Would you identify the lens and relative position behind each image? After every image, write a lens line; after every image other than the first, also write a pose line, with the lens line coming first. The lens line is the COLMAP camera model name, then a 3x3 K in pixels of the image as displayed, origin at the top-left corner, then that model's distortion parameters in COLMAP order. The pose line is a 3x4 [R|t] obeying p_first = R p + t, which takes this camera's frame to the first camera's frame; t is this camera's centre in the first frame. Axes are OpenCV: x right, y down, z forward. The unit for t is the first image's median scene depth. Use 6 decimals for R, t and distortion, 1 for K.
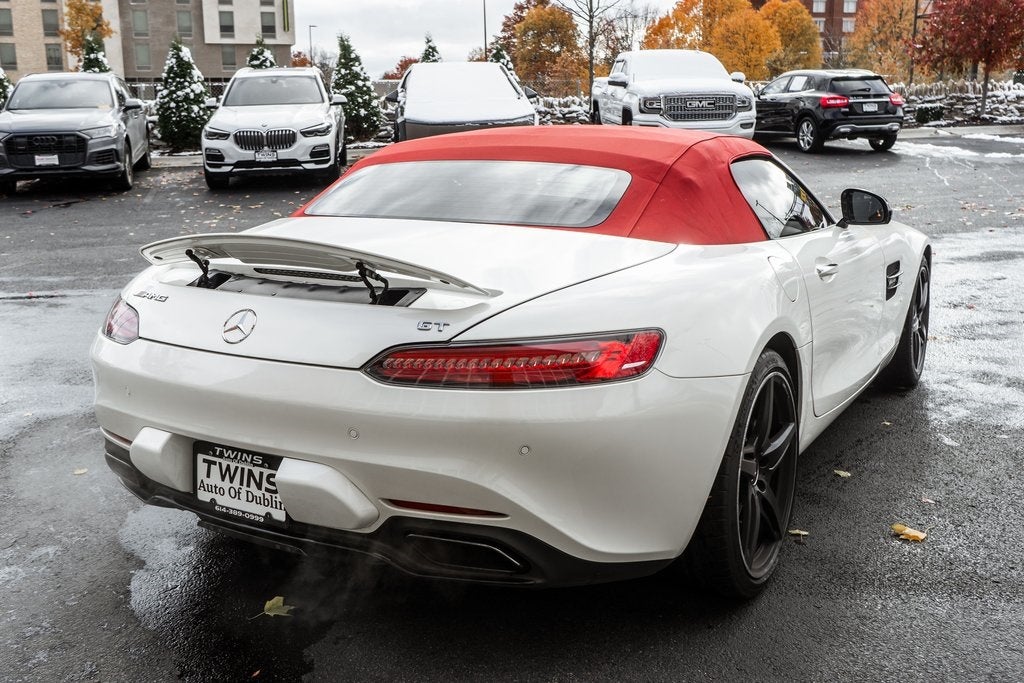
lens RADIAL K [[1103.8, 0, 502.8], [0, 1103.8, 337.7], [0, 0, 1]] dist [0.019541, 0.000000]
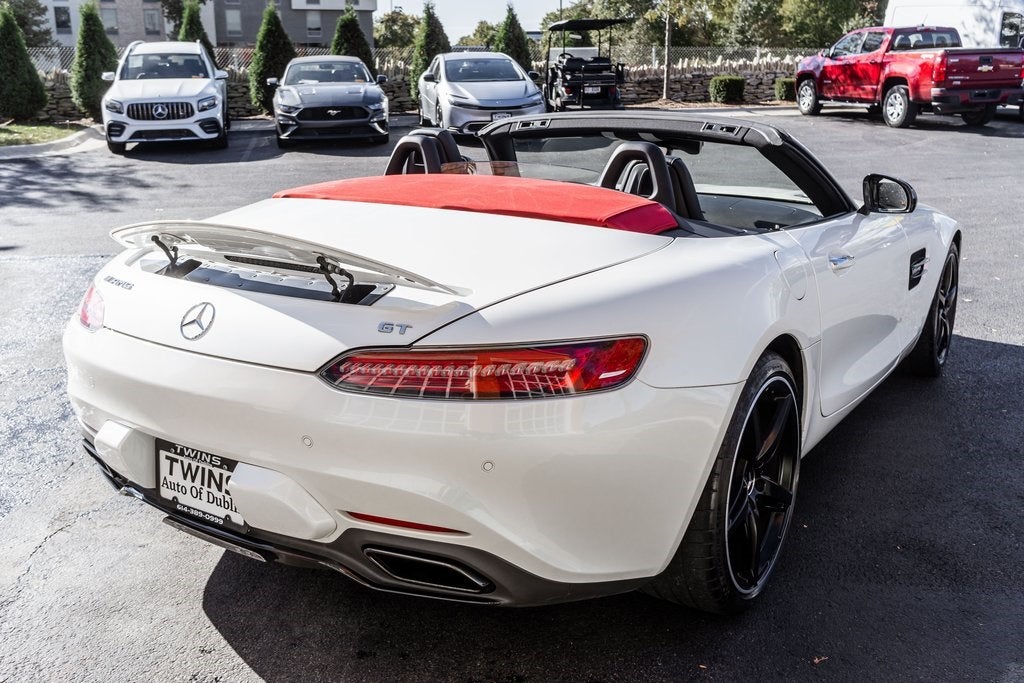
lens RADIAL K [[1002.9, 0, 510.3], [0, 1002.9, 339.5], [0, 0, 1]] dist [0.067369, 0.000000]
pose [[0.998282, 0.023986, -0.053464, 0.069339], [-0.021179, 0.998397, 0.052478, -0.041686], [0.054637, -0.051256, 0.997190, 0.143015]]
